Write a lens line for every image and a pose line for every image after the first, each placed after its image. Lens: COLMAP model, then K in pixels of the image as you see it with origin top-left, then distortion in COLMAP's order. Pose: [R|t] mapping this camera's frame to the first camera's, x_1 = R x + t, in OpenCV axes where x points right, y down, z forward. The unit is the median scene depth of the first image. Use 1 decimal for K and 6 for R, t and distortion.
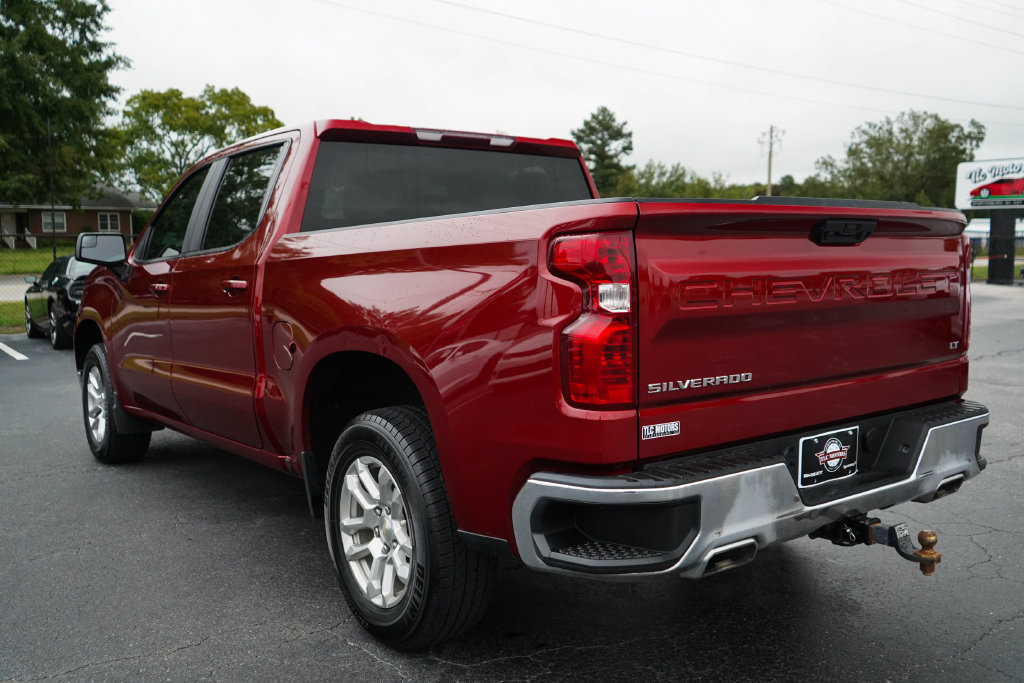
lens RADIAL K [[987.6, 0, 511.1], [0, 987.6, 323.5], [0, 0, 1]] dist [-0.002300, -0.002375]
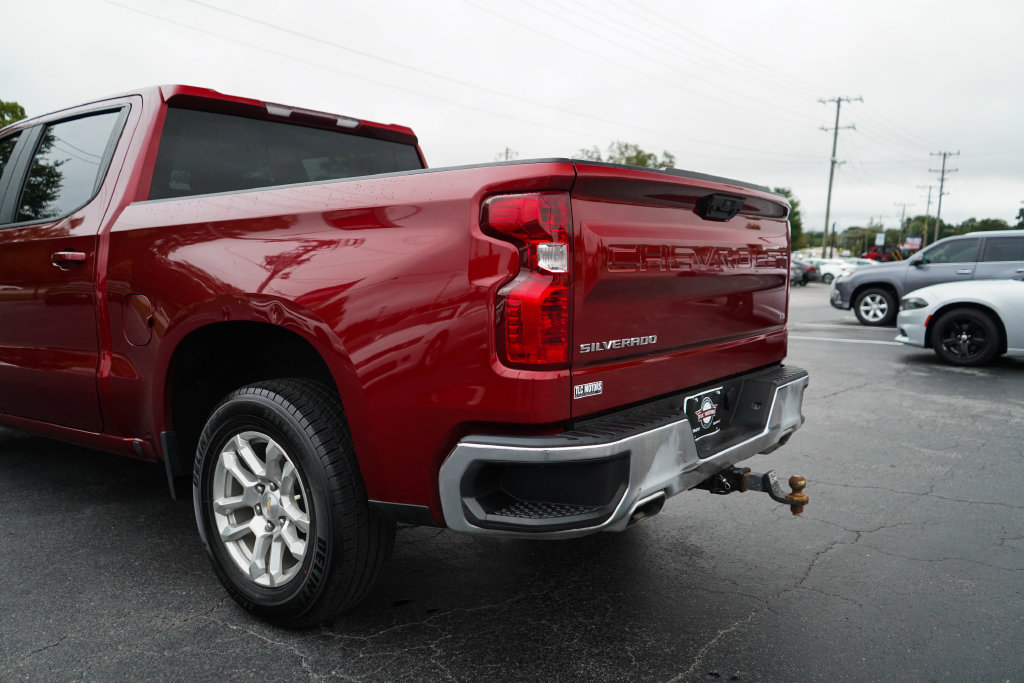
lens RADIAL K [[878.0, 0, 512.0], [0, 878.0, 341.5], [0, 0, 1]] dist [-0.003211, 0.005613]
pose [[0.961592, -0.008764, 0.274342, -0.137056], [0.002847, 0.999755, 0.021961, 0.029784], [-0.274467, -0.020336, 0.961381, 0.115885]]
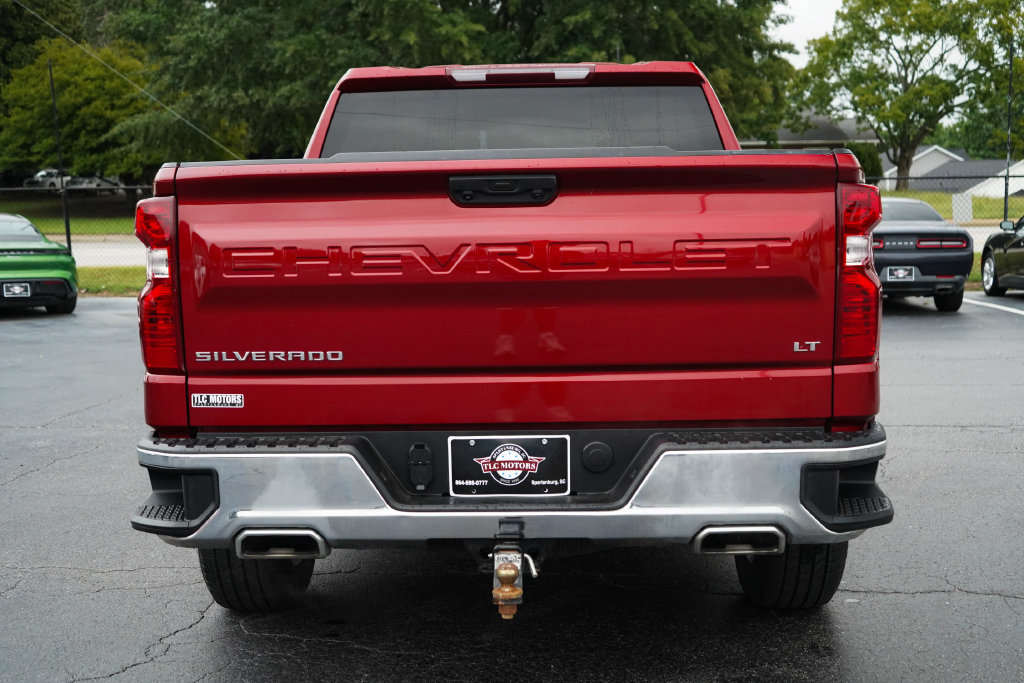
lens RADIAL K [[1403.5, 0, 512.0], [0, 1403.5, 341.5], [0, 0, 1]] dist [-0.000182, 0.034057]
pose [[0.751323, 0.062514, -0.656967, 1.003954], [-0.041822, 0.998012, 0.047138, -0.021625], [0.658608, -0.007940, 0.752445, 0.119017]]
